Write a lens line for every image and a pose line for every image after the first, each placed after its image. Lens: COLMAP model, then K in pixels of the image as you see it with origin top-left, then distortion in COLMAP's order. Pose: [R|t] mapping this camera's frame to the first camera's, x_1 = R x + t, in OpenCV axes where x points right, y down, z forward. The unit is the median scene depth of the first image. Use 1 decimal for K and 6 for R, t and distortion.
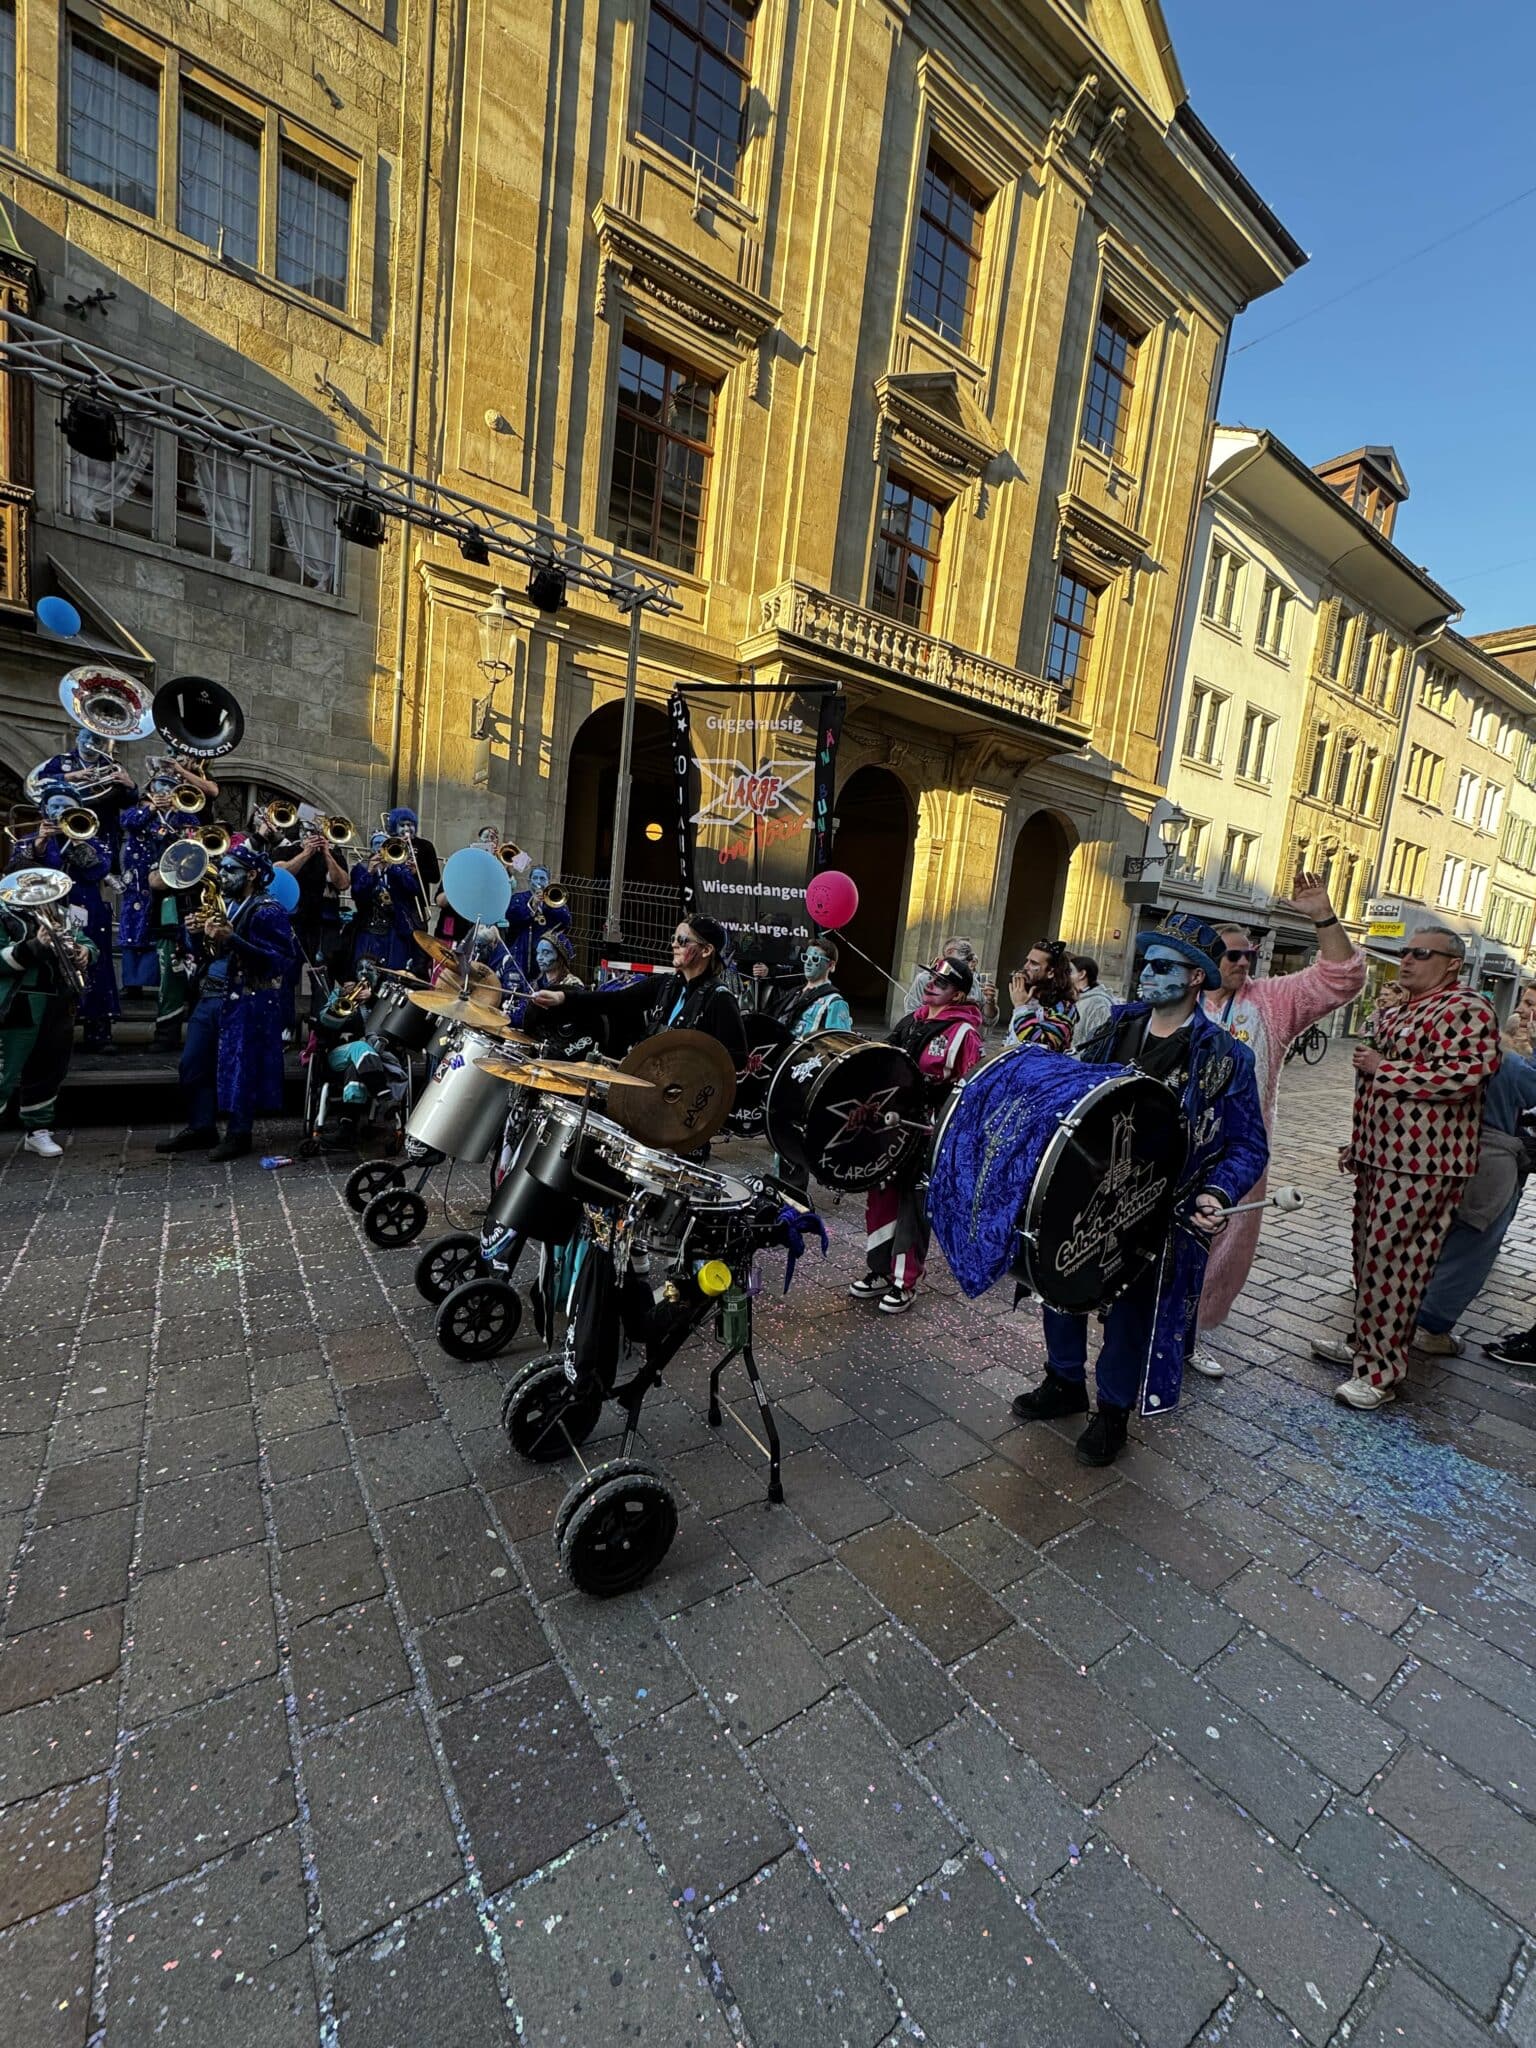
lens RADIAL K [[816.6, 0, 773.6], [0, 816.6, 1025.2], [0, 0, 1]] dist [-0.001670, 0.000017]
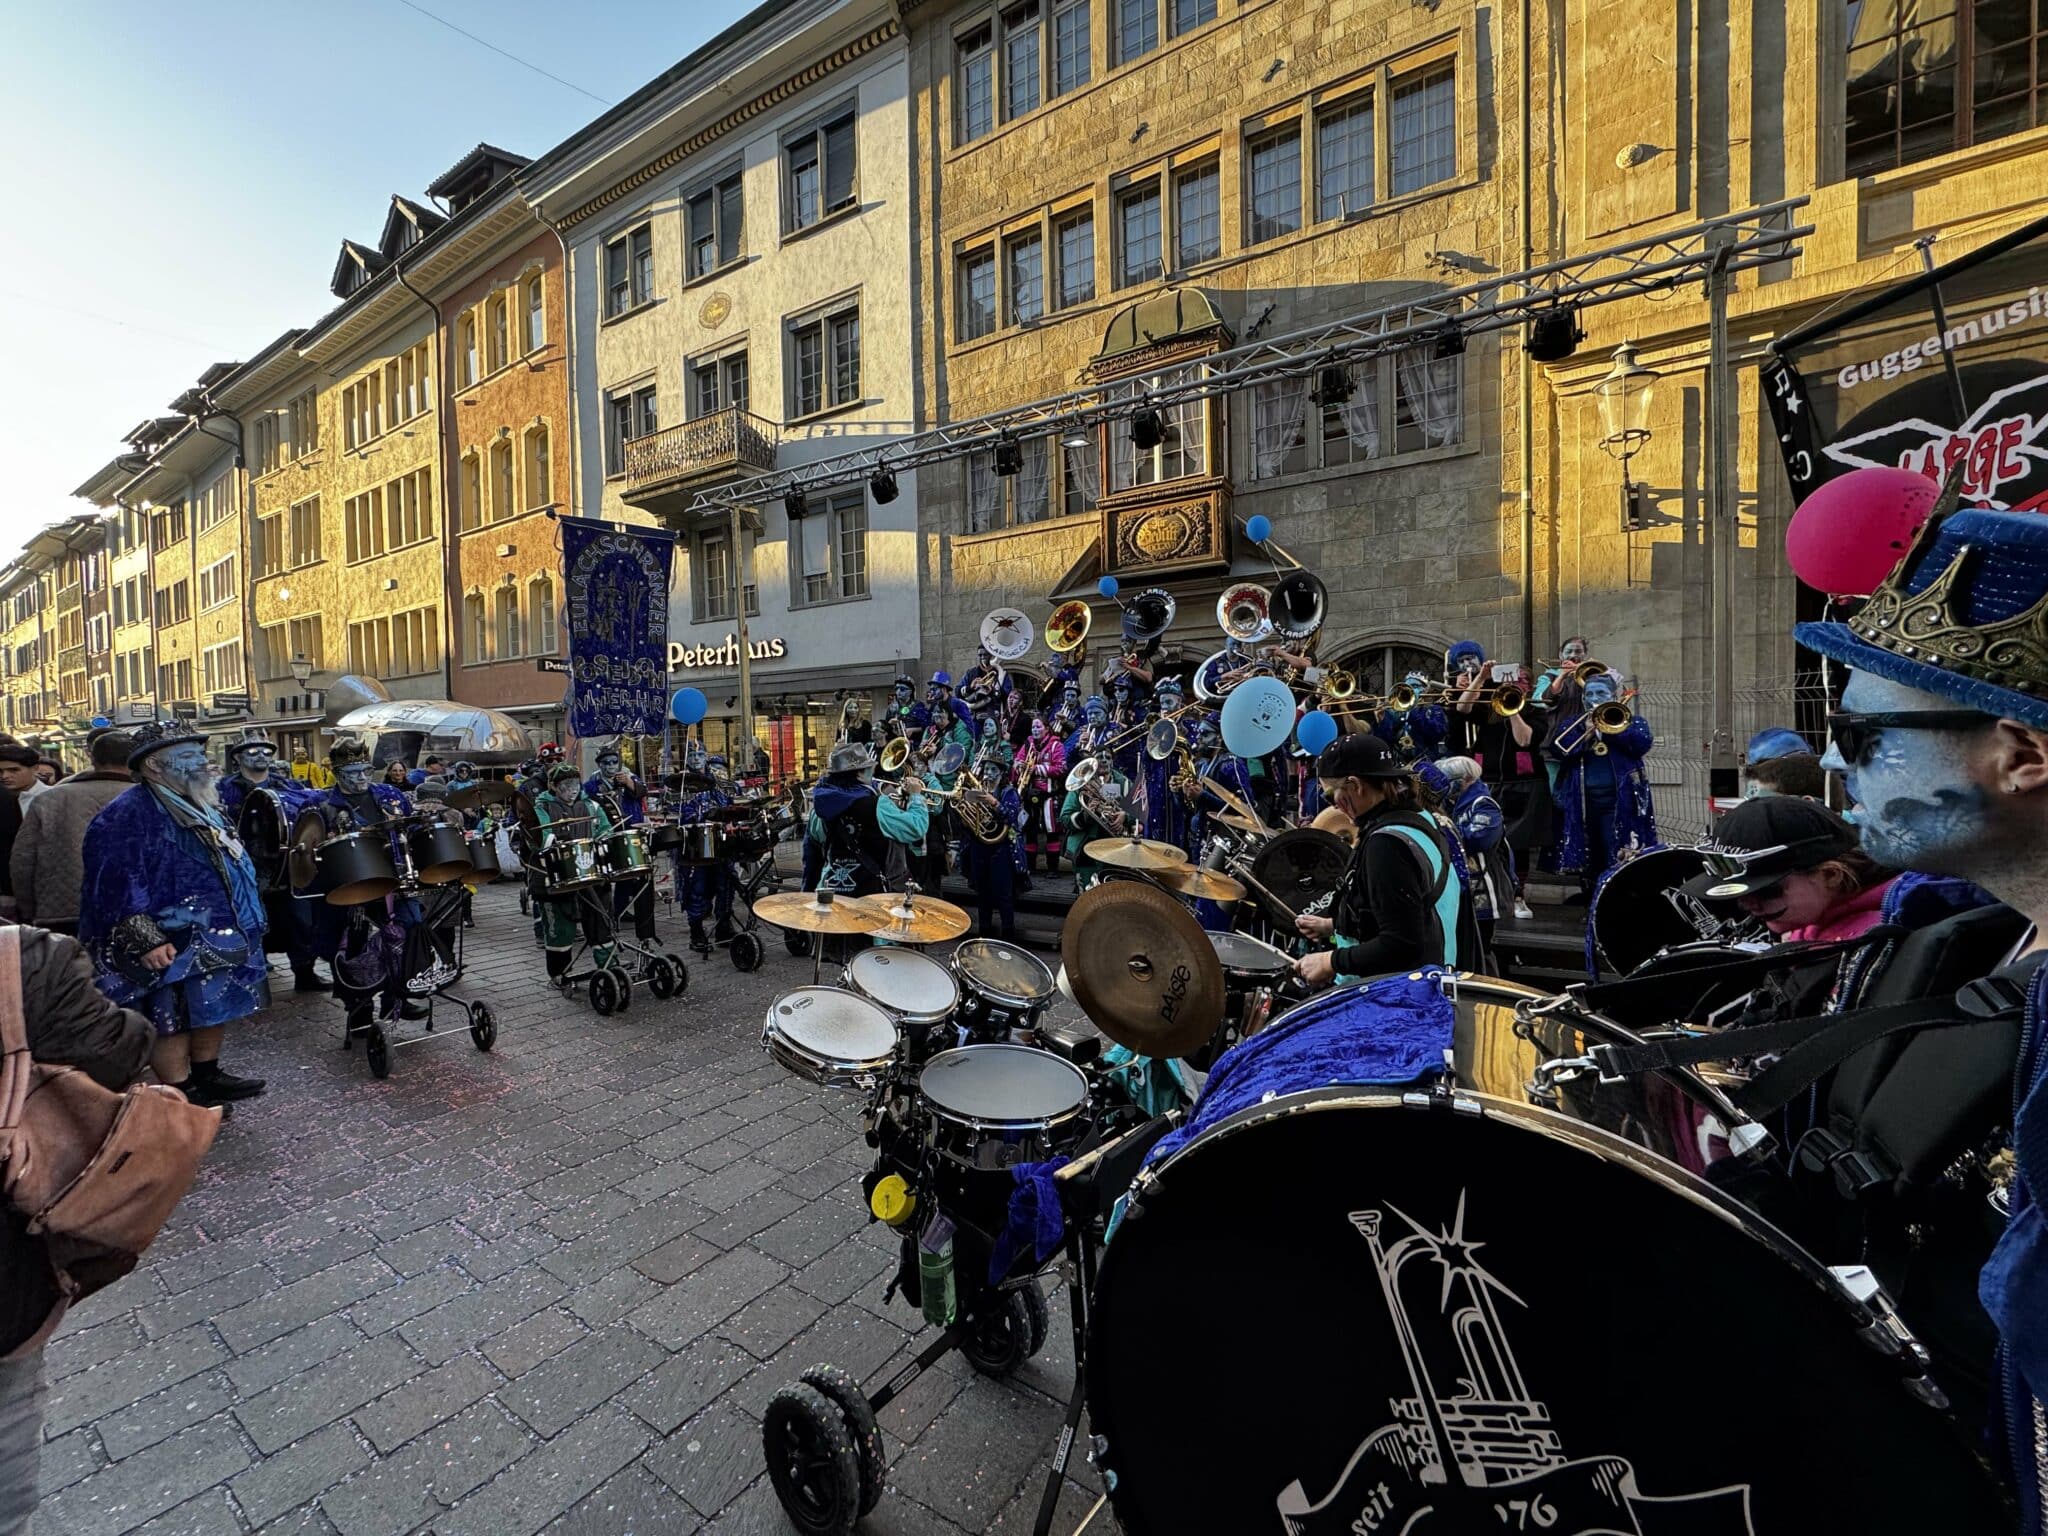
lens RADIAL K [[816.6, 0, 1020.2], [0, 816.6, 767.3], [0, 0, 1]] dist [-0.001670, 0.000017]
pose [[0.356191, -0.081906, -0.930817, 0.146439], [-0.049710, 0.993079, -0.106406, -0.003323], [0.933090, 0.084171, 0.349654, 0.168113]]
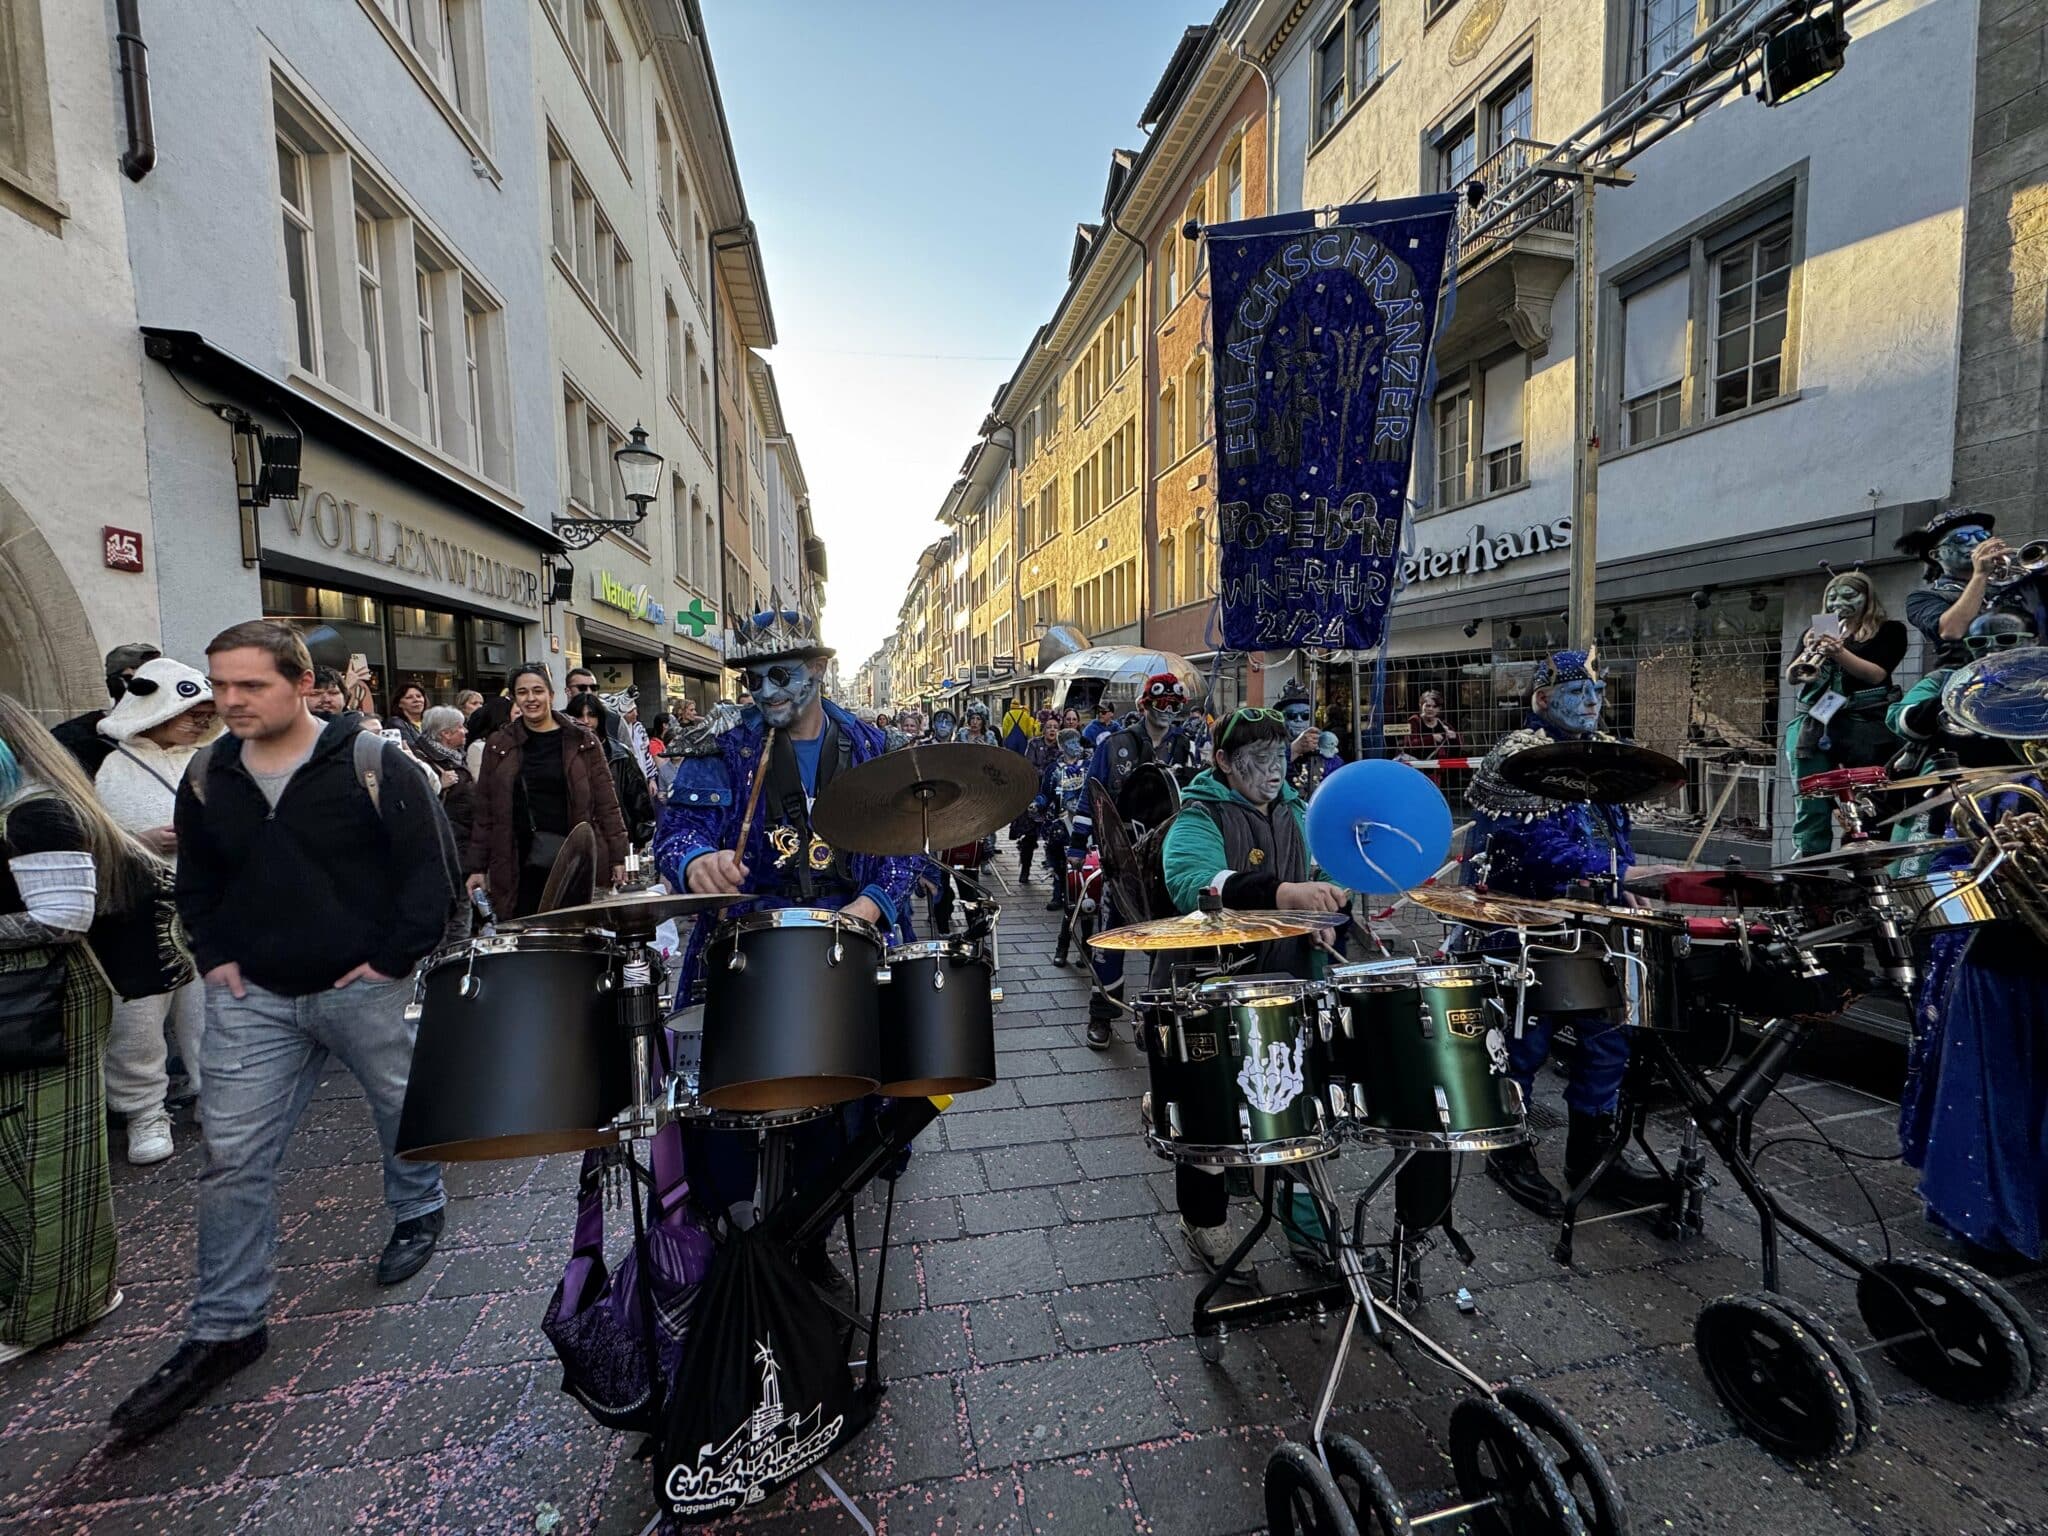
lens RADIAL K [[813.7, 0, 1029.0], [0, 813.7, 766.6], [0, 0, 1]] dist [0.000015, -0.000046]
pose [[-0.391797, -0.035000, -0.919386, -0.290606], [-0.131688, 0.991121, 0.018388, -0.032653], [0.910578, 0.128276, -0.392928, 0.107437]]
